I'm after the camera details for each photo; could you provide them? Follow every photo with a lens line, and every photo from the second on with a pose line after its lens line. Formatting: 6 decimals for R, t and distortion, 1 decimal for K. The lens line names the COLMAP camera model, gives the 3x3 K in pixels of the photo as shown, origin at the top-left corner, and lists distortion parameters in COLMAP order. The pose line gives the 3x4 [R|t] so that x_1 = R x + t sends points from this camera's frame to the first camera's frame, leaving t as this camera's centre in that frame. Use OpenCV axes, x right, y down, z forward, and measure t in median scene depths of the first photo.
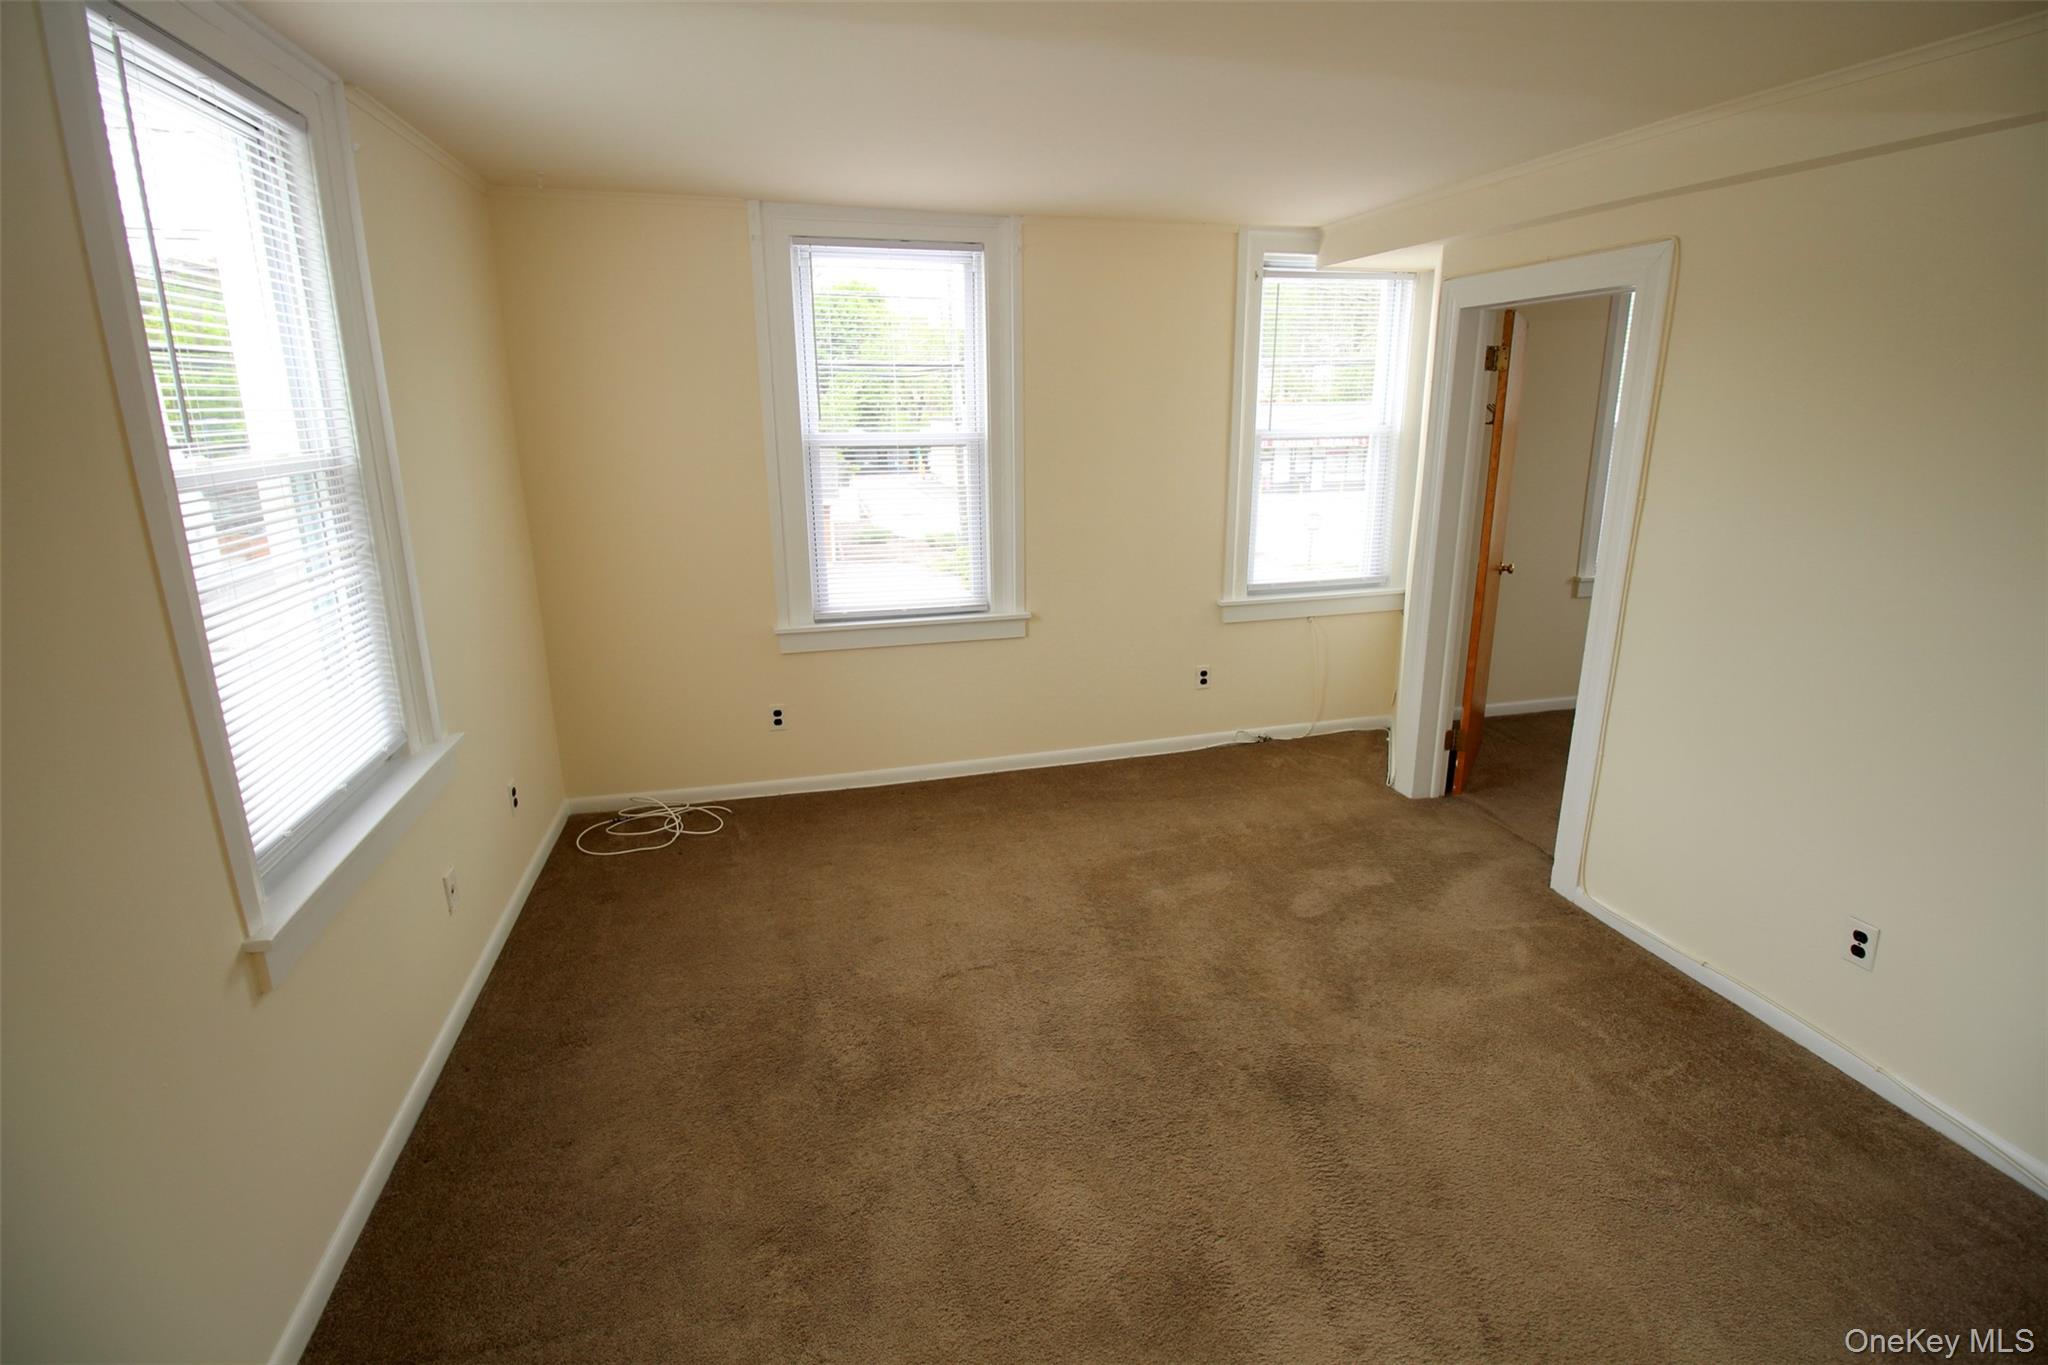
lens RADIAL K [[949.3, 0, 1015.8], [0, 949.3, 662.6], [0, 0, 1]] dist [-0.010468, -0.004271]
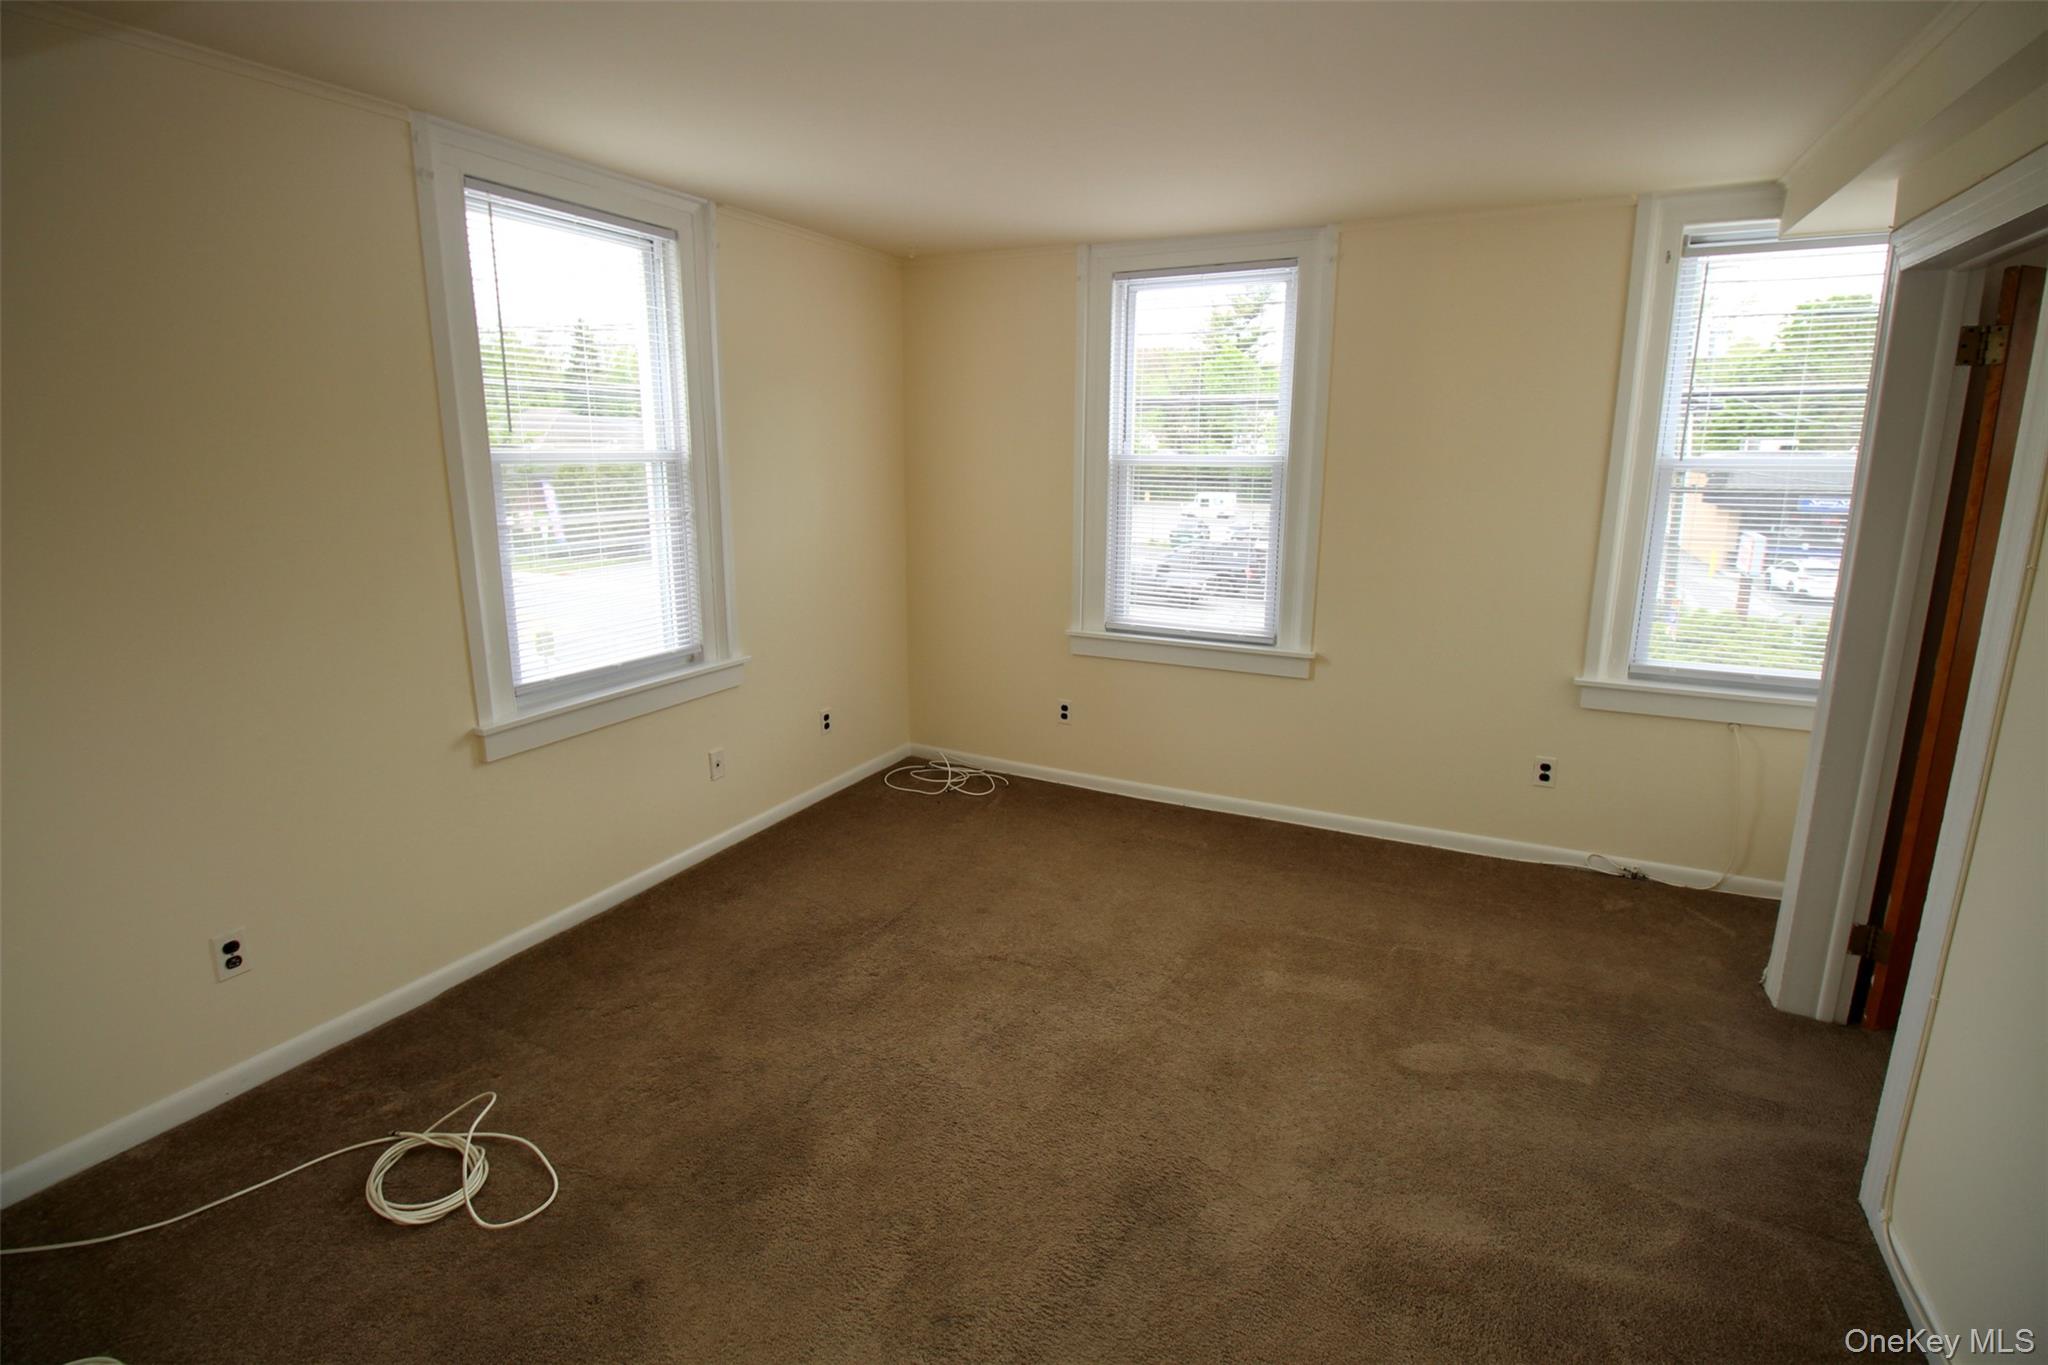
lens RADIAL K [[949.3, 0, 1019.3], [0, 949.3, 656.4], [0, 0, 1]] dist [-0.010468, -0.004271]
pose [[0.747629, 0.149732, -0.647017, 0.423037], [-0.181908, 0.983163, 0.017328, -0.014717], [0.638718, 0.104743, 0.762278, 0.137014]]
